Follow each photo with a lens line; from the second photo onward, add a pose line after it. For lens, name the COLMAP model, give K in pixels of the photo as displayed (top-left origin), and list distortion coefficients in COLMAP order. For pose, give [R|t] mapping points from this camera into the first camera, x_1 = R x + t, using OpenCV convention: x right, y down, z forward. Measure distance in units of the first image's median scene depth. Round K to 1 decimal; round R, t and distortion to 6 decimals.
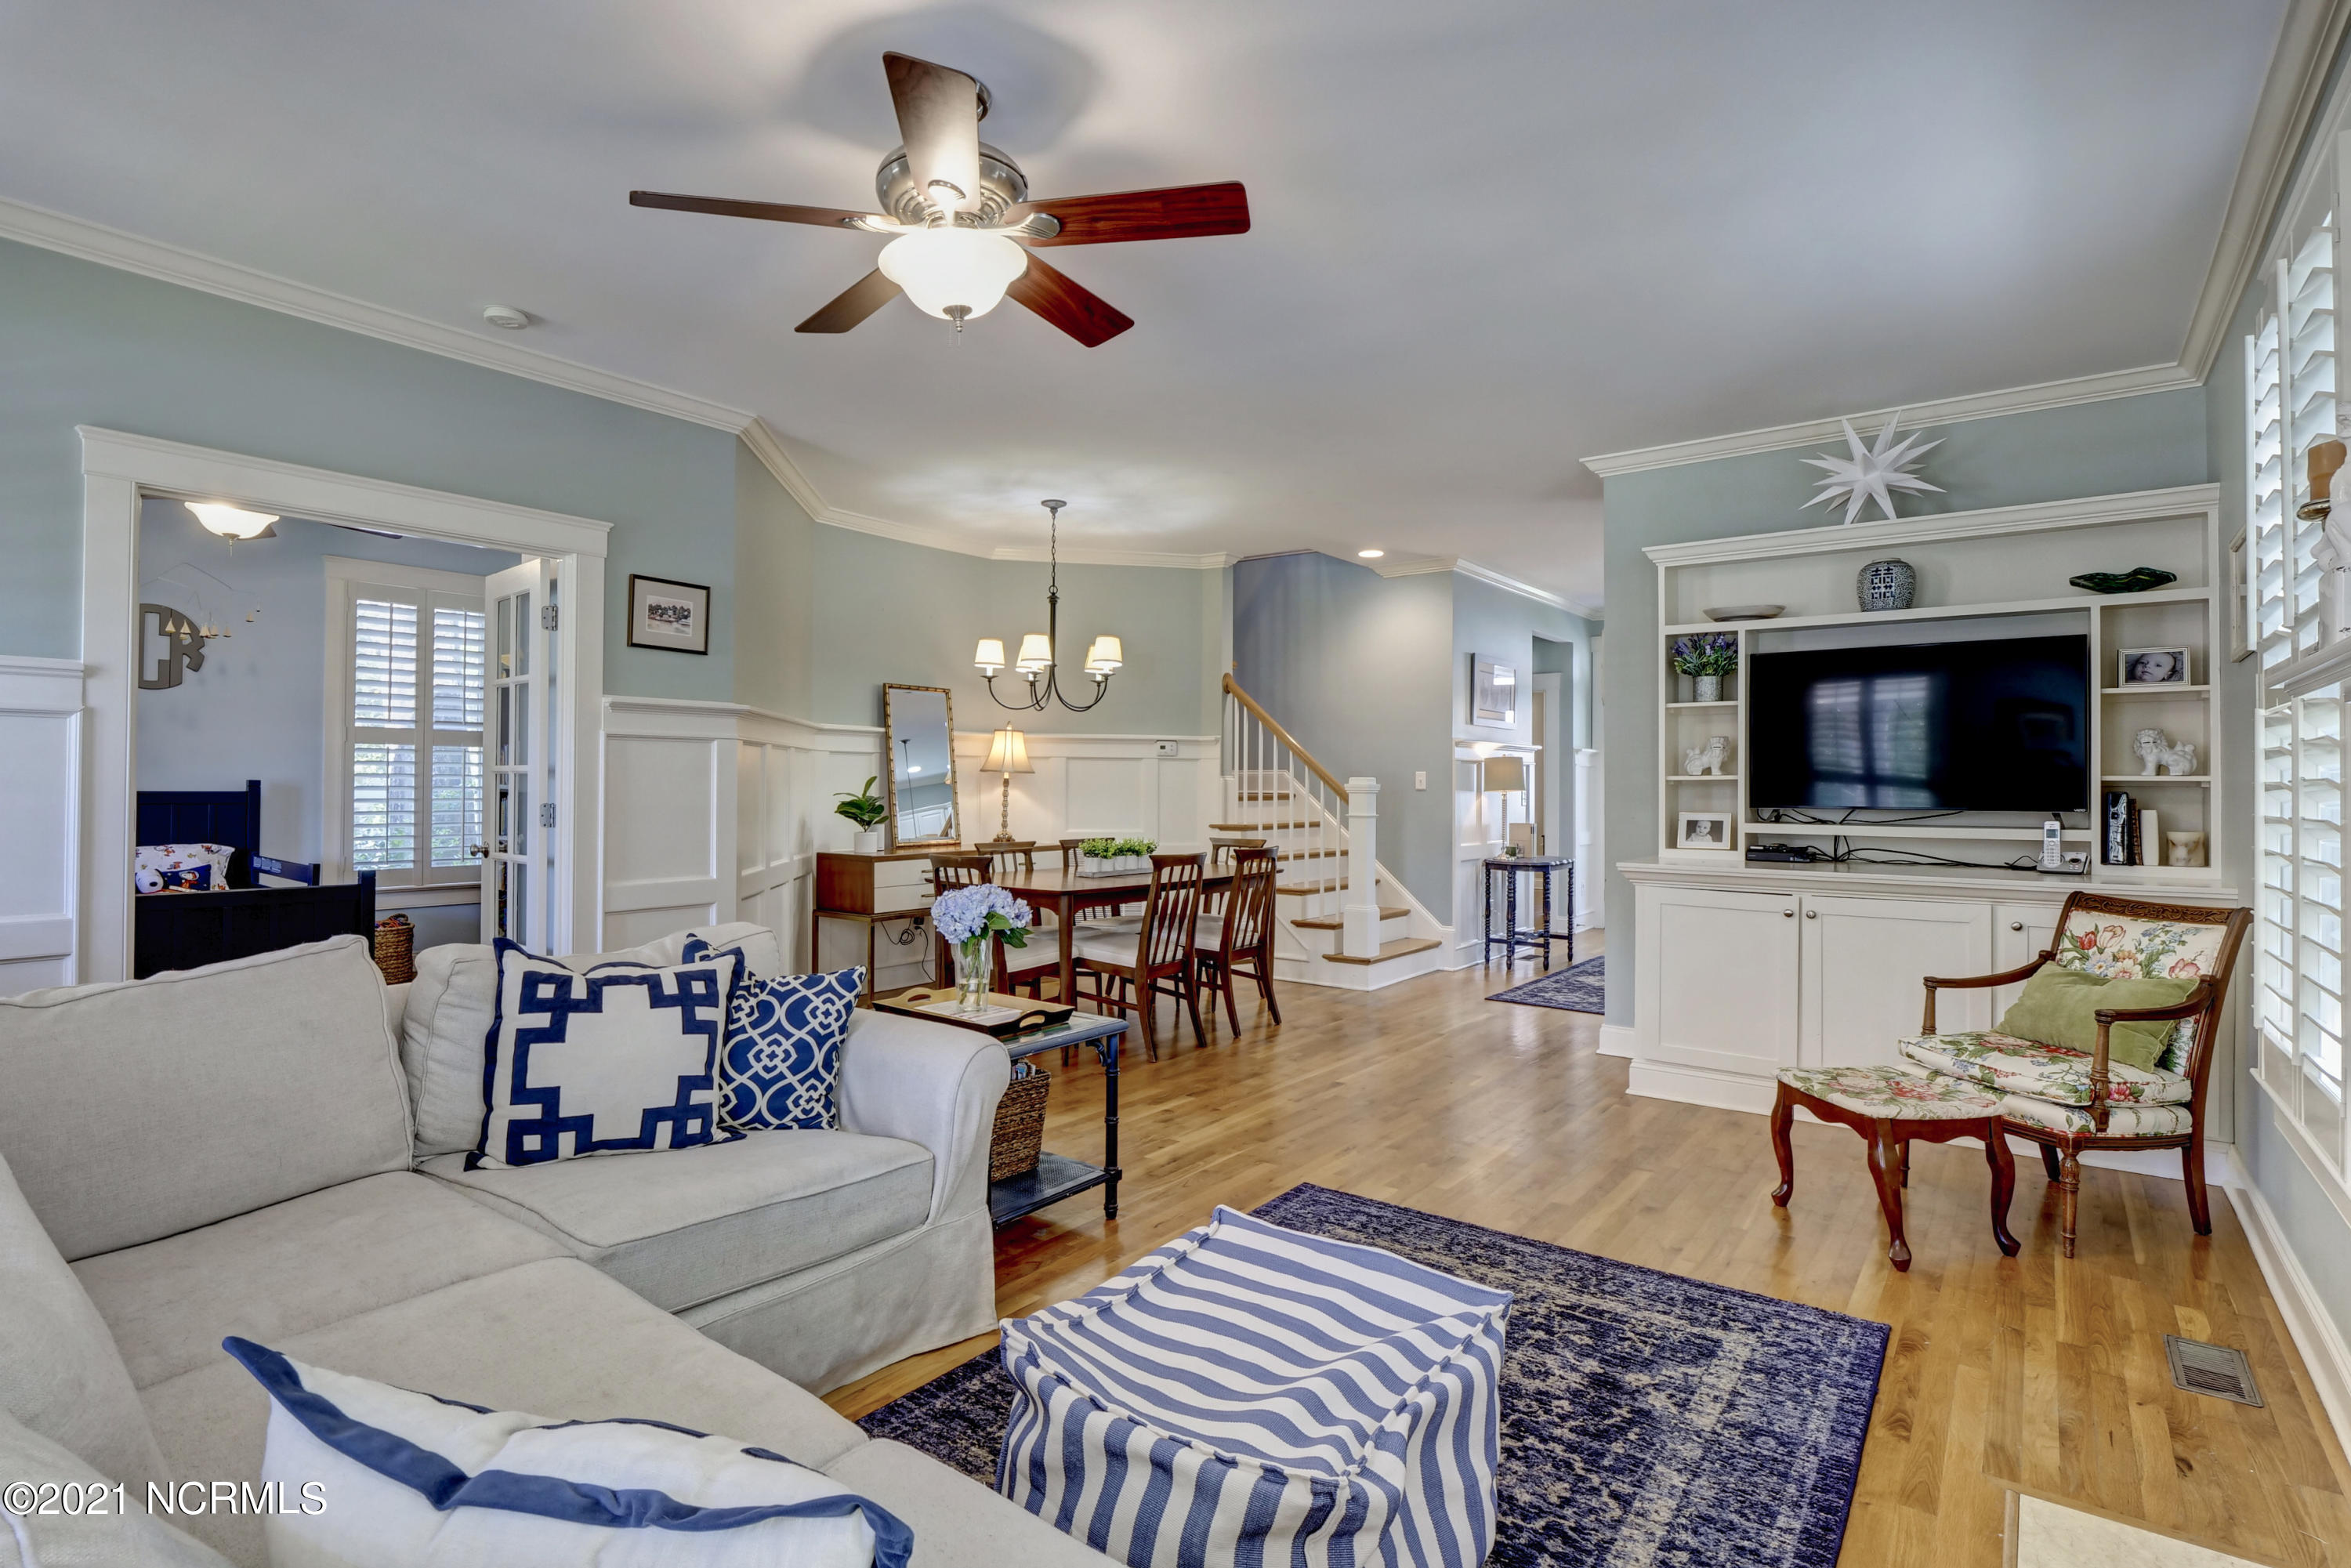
lens RADIAL K [[1142.3, 0, 1180.5], [0, 1142.3, 778.5], [0, 0, 1]] dist [-0.014189, -0.001302]
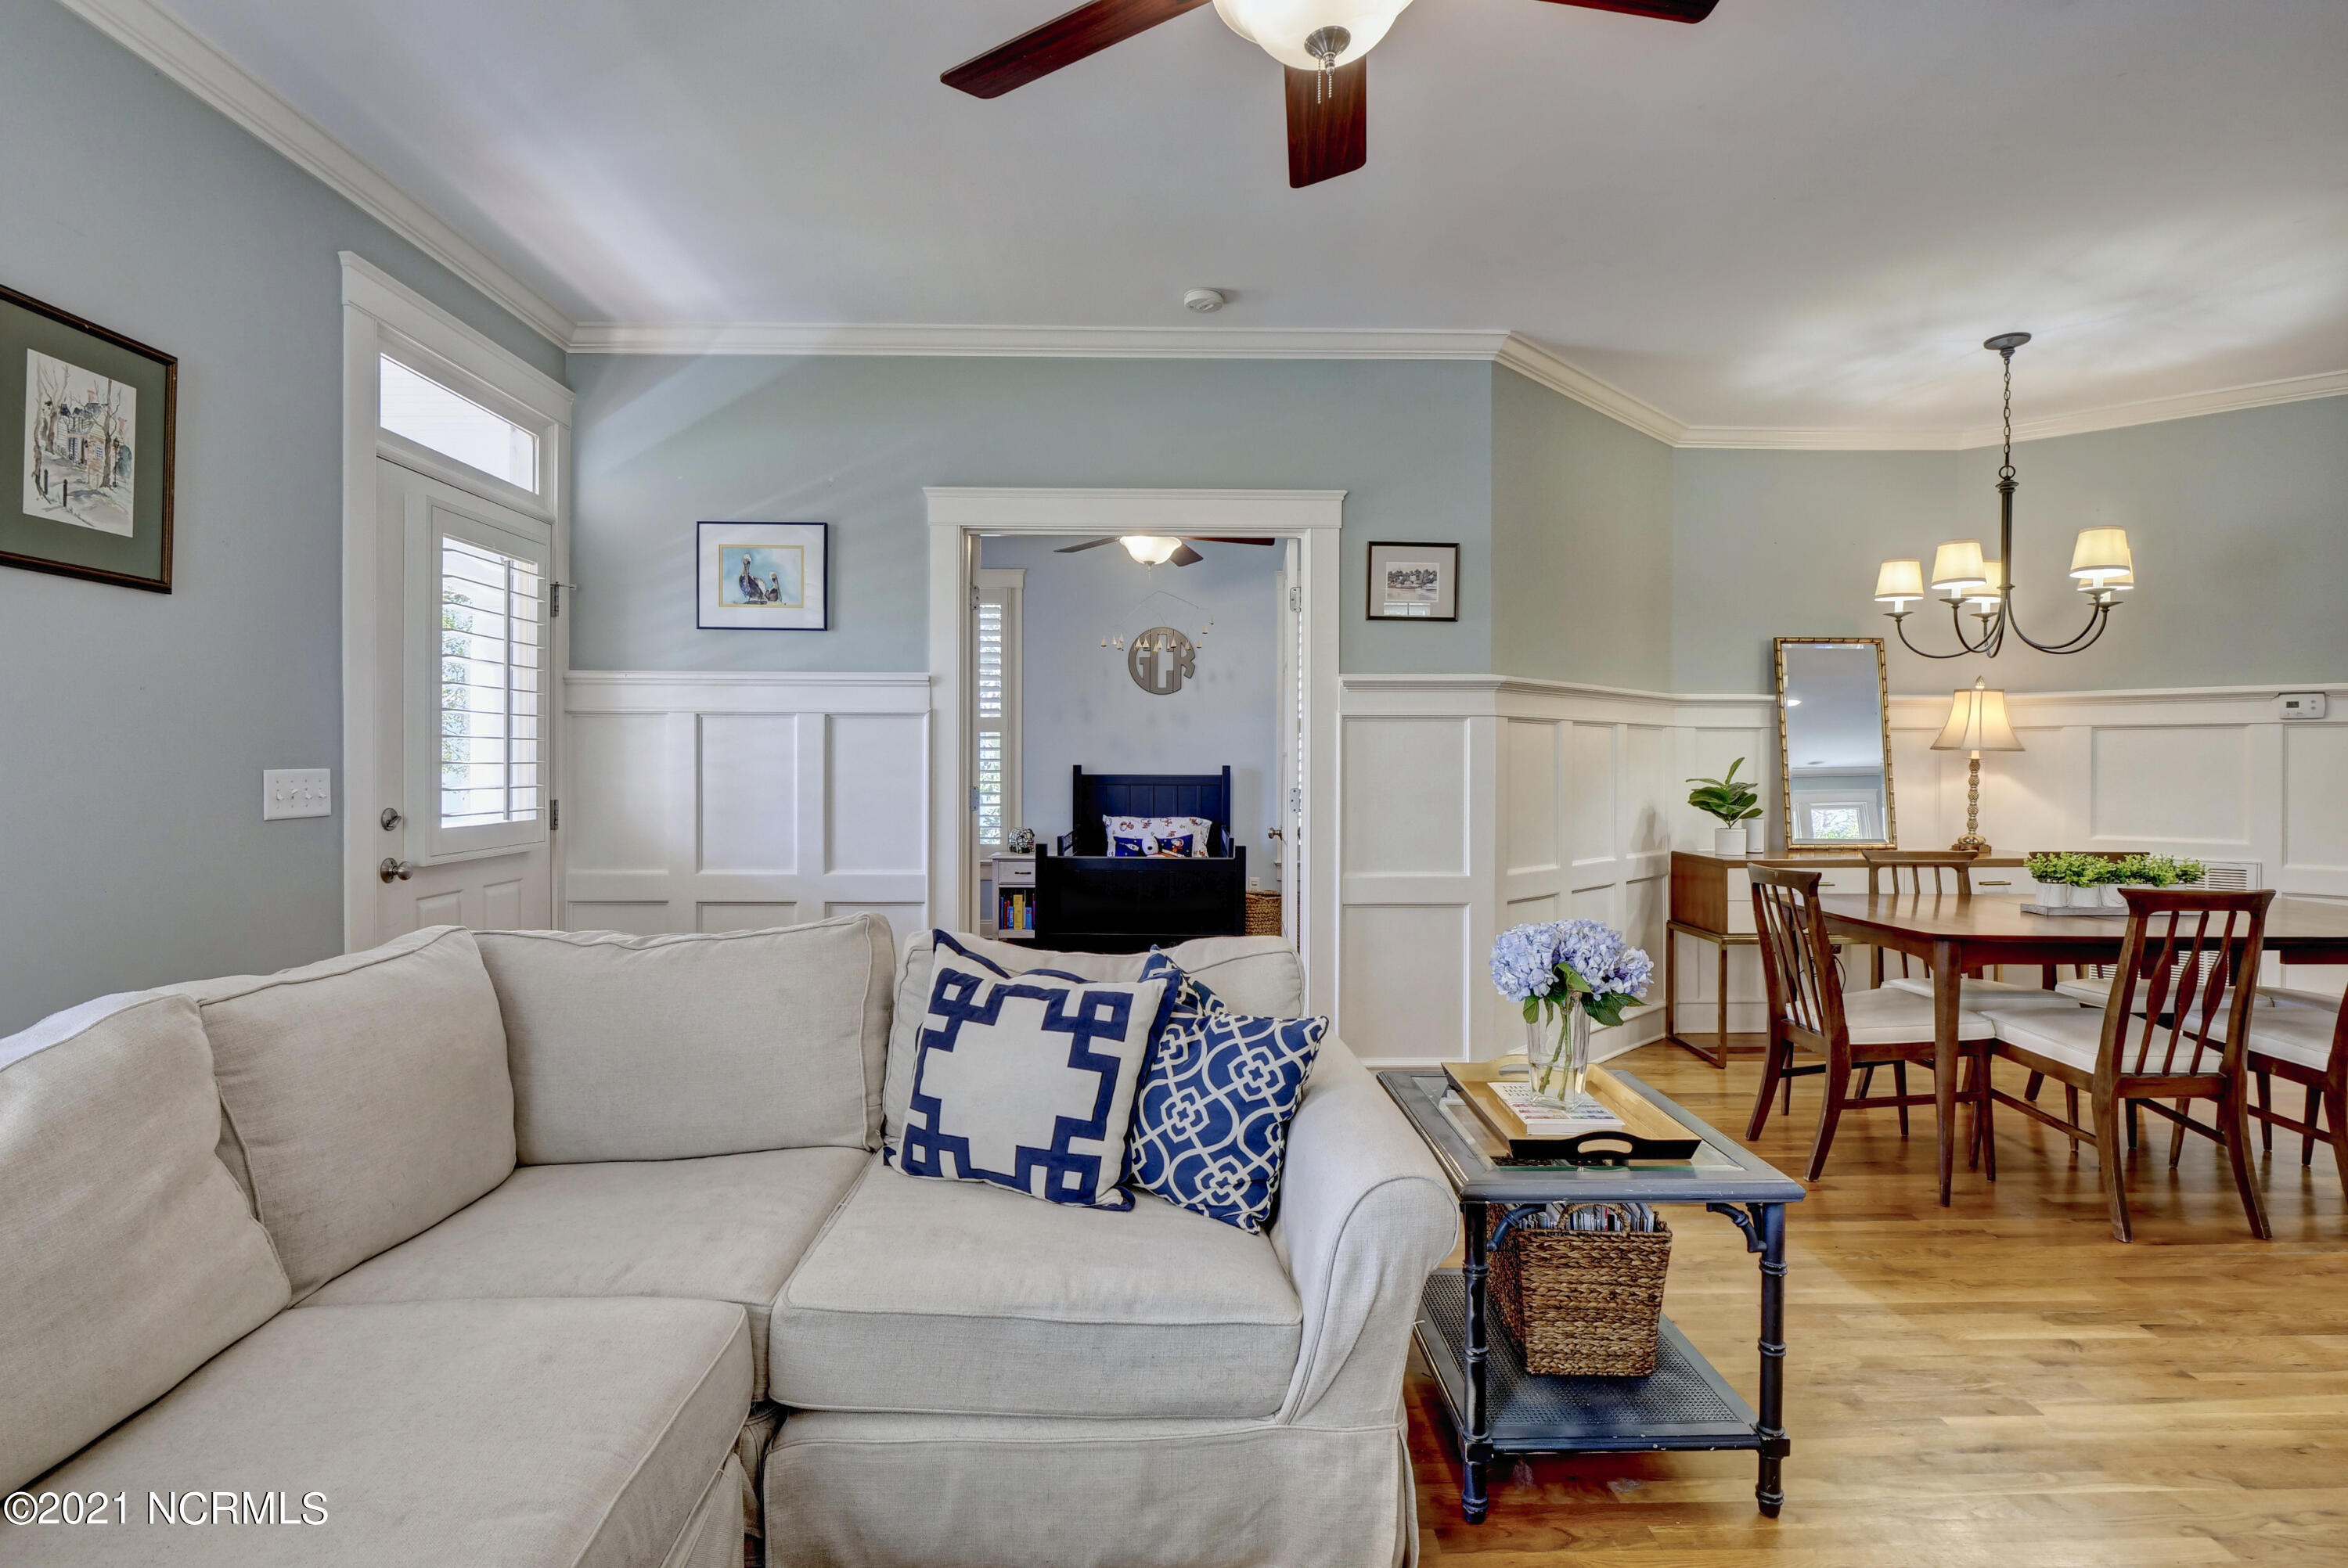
lens RADIAL K [[1140.8, 0, 1172.4], [0, 1140.8, 777.9], [0, 0, 1]] dist [-0.014189, -0.001302]
pose [[0.614618, 0.004002, -0.788814, 0.148861], [0.006700, 0.999925, 0.010293, 0.001832], [0.788796, -0.011611, 0.614545, 0.299376]]
